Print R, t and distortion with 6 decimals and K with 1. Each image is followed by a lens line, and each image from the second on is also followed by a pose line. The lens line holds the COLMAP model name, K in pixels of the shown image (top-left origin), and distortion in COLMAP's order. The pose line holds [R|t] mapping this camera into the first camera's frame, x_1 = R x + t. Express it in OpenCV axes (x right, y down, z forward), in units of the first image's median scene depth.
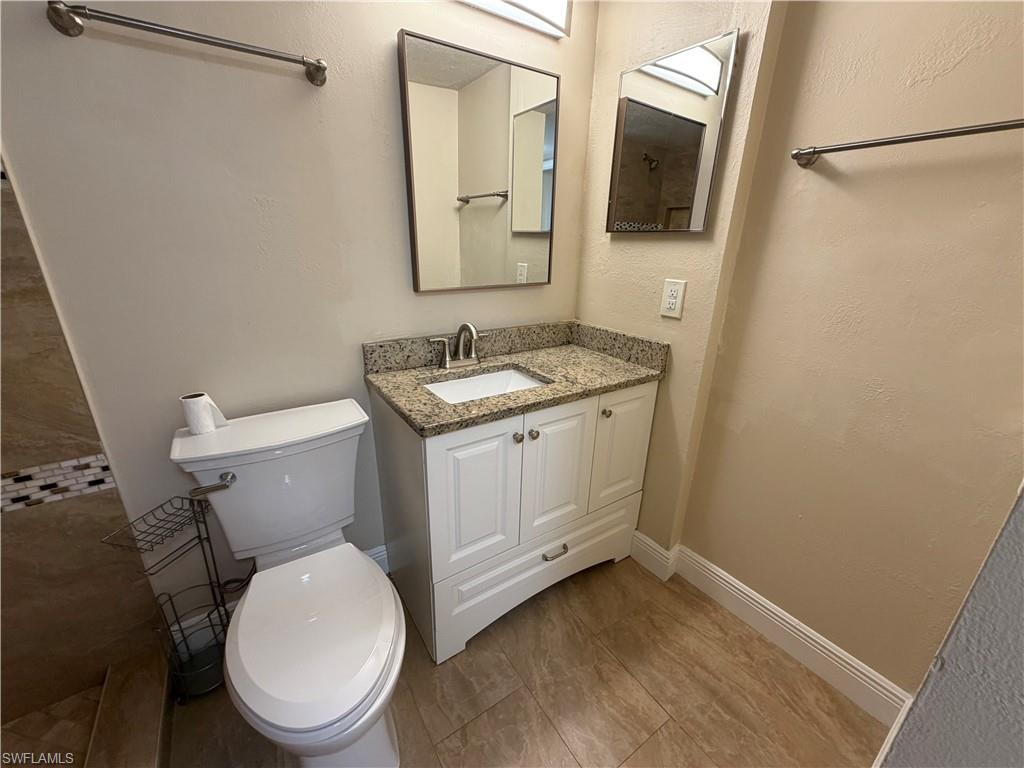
lens RADIAL K [[407.5, 0, 509.1], [0, 407.5, 386.5], [0, 0, 1]] dist [0.000271, -0.000034]
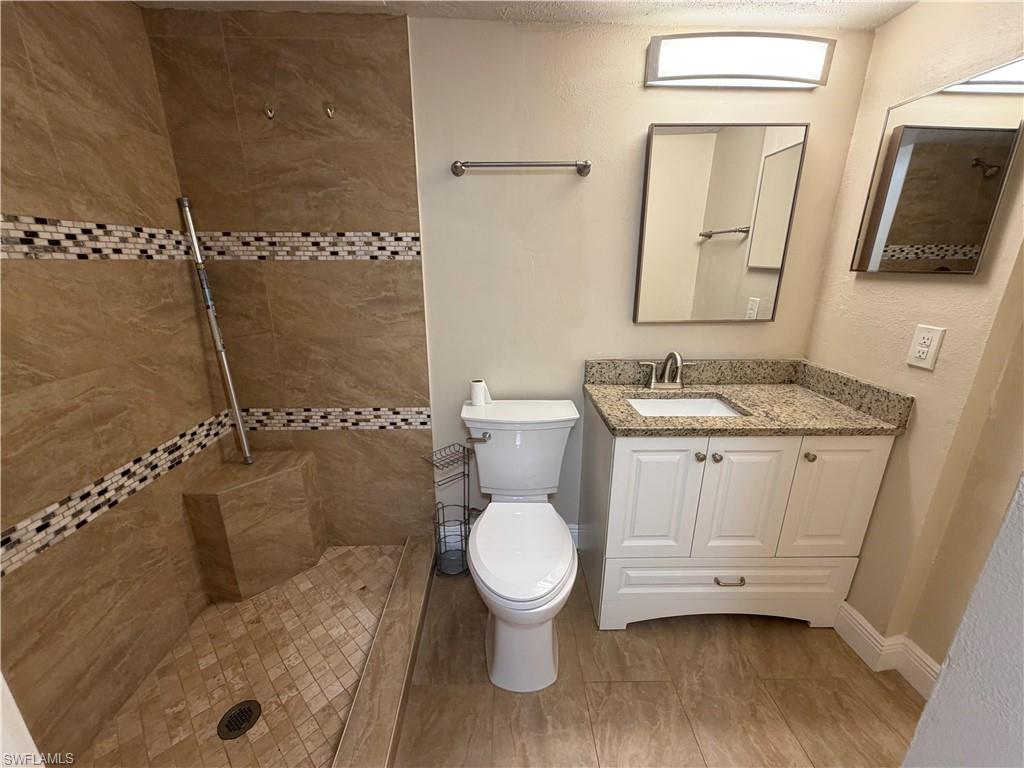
lens RADIAL K [[407.5, 0, 509.8], [0, 407.5, 386.2], [0, 0, 1]] dist [0.000271, -0.000034]
pose [[0.840859, 0.139639, -0.522931, 0.123931], [-0.165676, 0.986176, -0.003063, 0.020814], [0.515274, 0.089212, 0.852369, -0.216871]]
